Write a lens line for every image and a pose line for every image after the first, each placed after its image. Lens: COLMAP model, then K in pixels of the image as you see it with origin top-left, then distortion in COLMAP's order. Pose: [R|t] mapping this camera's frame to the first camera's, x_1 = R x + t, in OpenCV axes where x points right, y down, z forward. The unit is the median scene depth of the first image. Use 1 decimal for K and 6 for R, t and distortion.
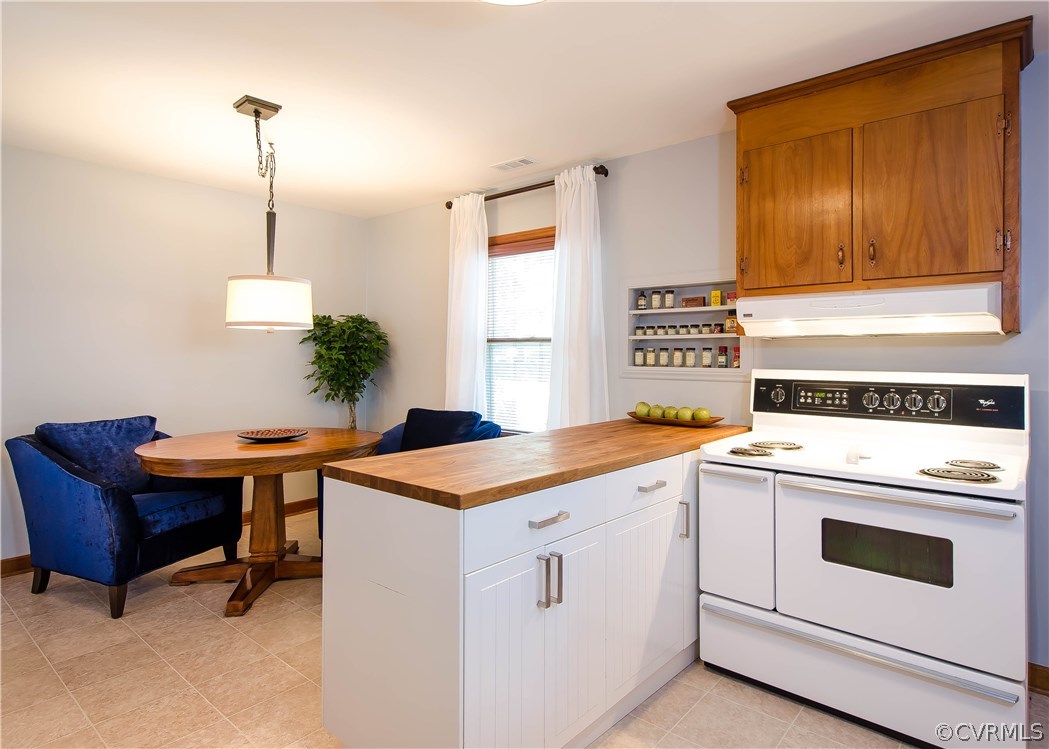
lens RADIAL K [[579.9, 0, 571.7], [0, 579.9, 351.7], [0, 0, 1]] dist [0.000891, -0.000772]
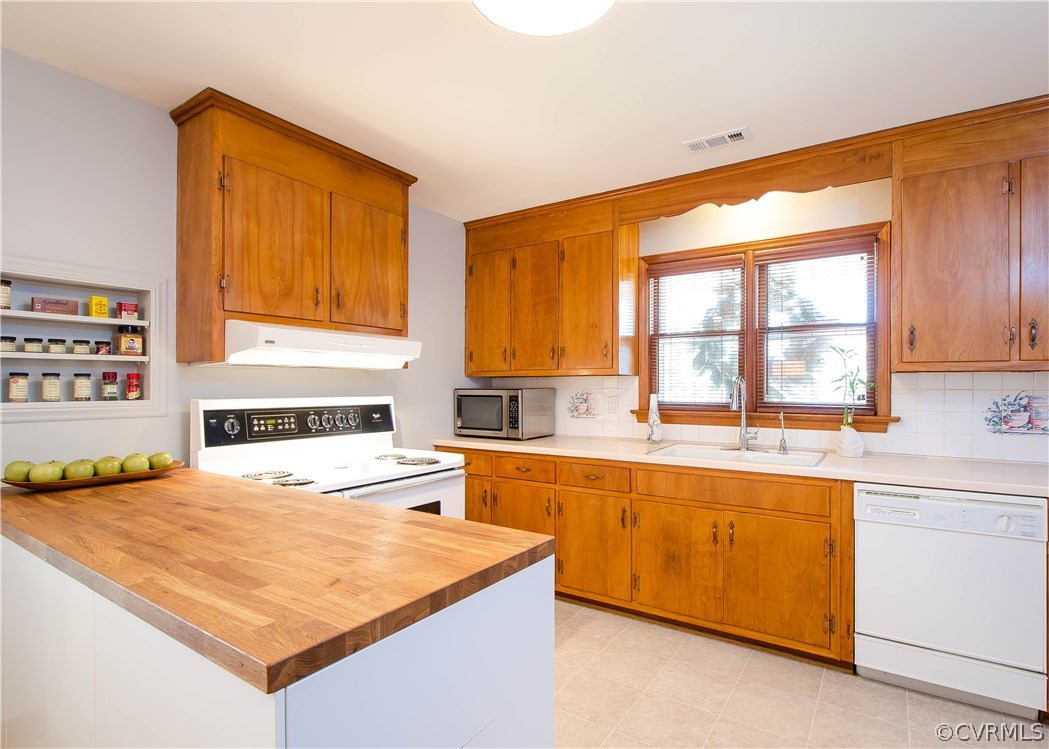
lens RADIAL K [[536.1, 0, 526.1], [0, 536.1, 383.3], [0, 0, 1]] dist [0.001329, -0.001416]
pose [[-0.073205, 0.000056, 0.997317, -0.575916], [-0.006614, 0.999978, -0.000542, 0.002502], [-0.997295, -0.006636, -0.073203, 0.615834]]
